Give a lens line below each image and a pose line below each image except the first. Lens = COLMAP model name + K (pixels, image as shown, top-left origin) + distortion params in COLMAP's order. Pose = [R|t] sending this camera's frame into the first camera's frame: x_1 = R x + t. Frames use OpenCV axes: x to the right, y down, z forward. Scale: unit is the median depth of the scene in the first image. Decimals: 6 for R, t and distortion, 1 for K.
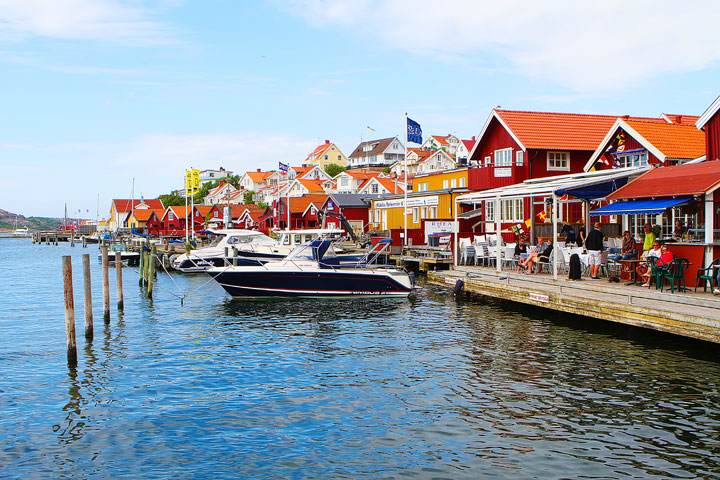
lens RADIAL K [[814.1, 0, 360.3], [0, 814.1, 250.3], [0, 0, 1]] dist [-0.137238, 0.165576]
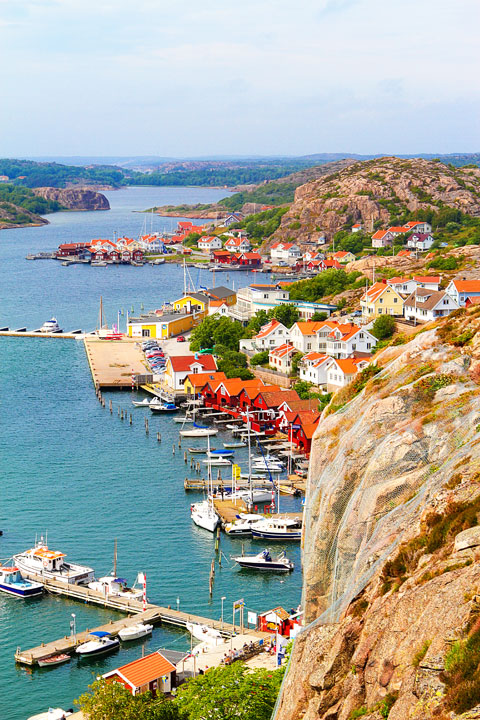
lens RADIAL K [[1518.7, 0, 240.0], [0, 1518.7, 360.0], [0, 0, 1]] dist [0.001320, -0.195440]
pose [[0.976863, 0.032209, -0.211428, 0.760665], [-0.011604, 0.995120, 0.097985, -0.937645], [0.213553, -0.093265, 0.972470, -3.399718]]
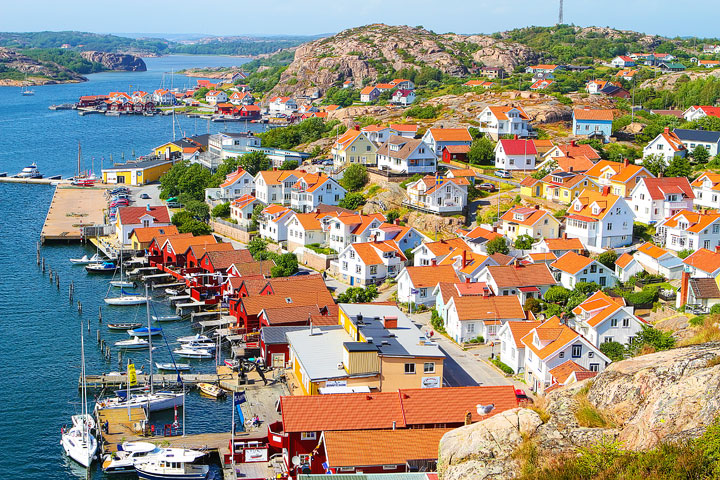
lens RADIAL K [[1219.1, 0, 360.0], [0, 1219.1, 240.0], [0, 0, 1]] dist [-0.059316, -0.016249]
pose [[0.990104, 0.045584, -0.132724, 0.639937], [-0.028120, 0.991036, 0.130601, -0.816451], [0.137487, -0.125577, 0.982511, -1.446520]]
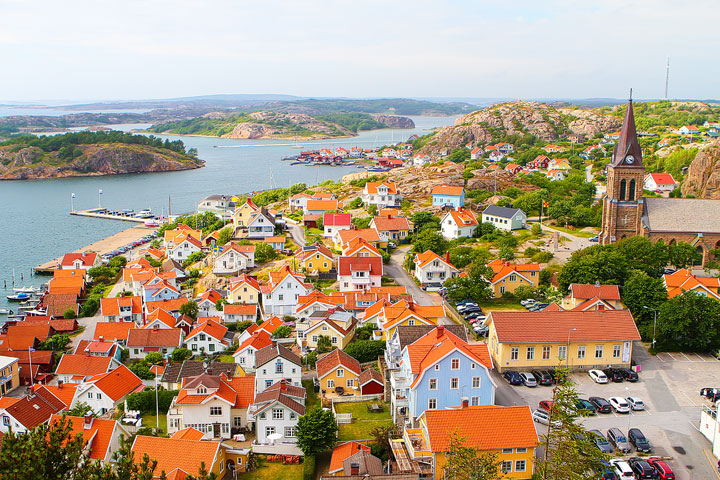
lens RADIAL K [[814.1, 0, 360.3], [0, 814.1, 250.3], [0, 0, 1]] dist [-0.137238, 0.165576]
pose [[0.908463, 0.088582, -0.408471, 2.734402], [-0.026577, 0.987548, 0.155054, -1.106467], [0.417120, -0.130005, 0.899505, -0.166544]]
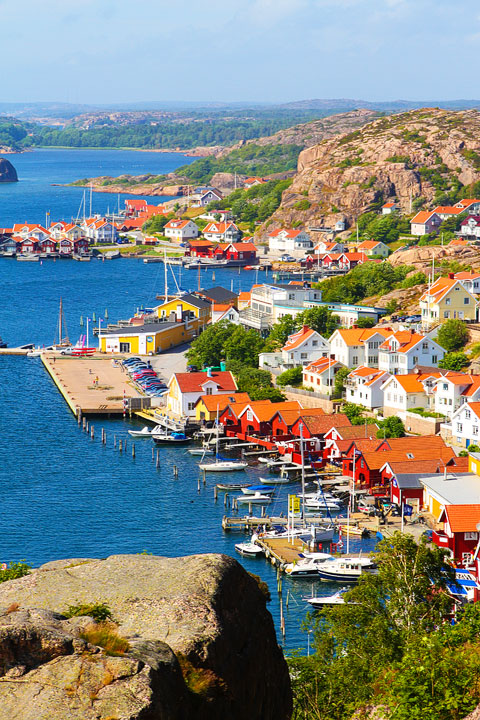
lens RADIAL K [[2235.6, 0, 240.0], [0, 2235.6, 360.0], [0, 0, 1]] dist [0.238528, -0.068042]
pose [[0.981031, 0.027841, -0.191841, 0.703070], [-0.013027, 0.996864, 0.078055, -0.930783], [0.193412, -0.074075, 0.978317, -4.396634]]
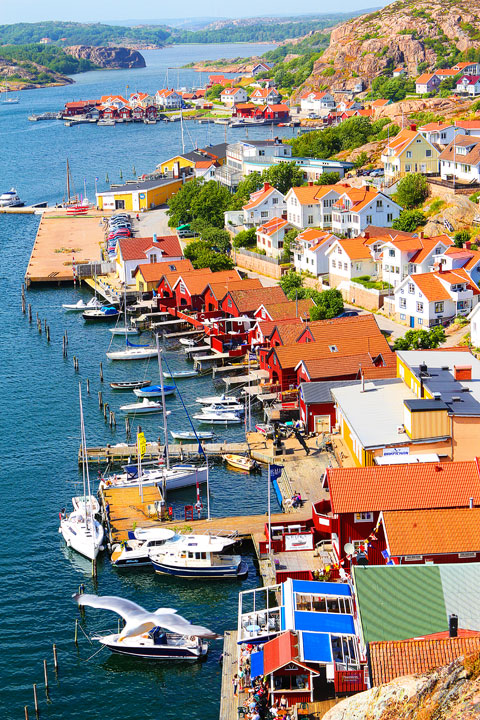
lens RADIAL K [[1523.9, 0, 240.0], [0, 1523.9, 360.0], [0, 0, 1]] dist [0.005764, -0.116791]
pose [[0.968788, 0.027324, -0.246380, 0.635303], [0.020016, 0.982039, 0.187614, -0.816391], [0.247081, -0.186690, 0.950840, -1.439297]]
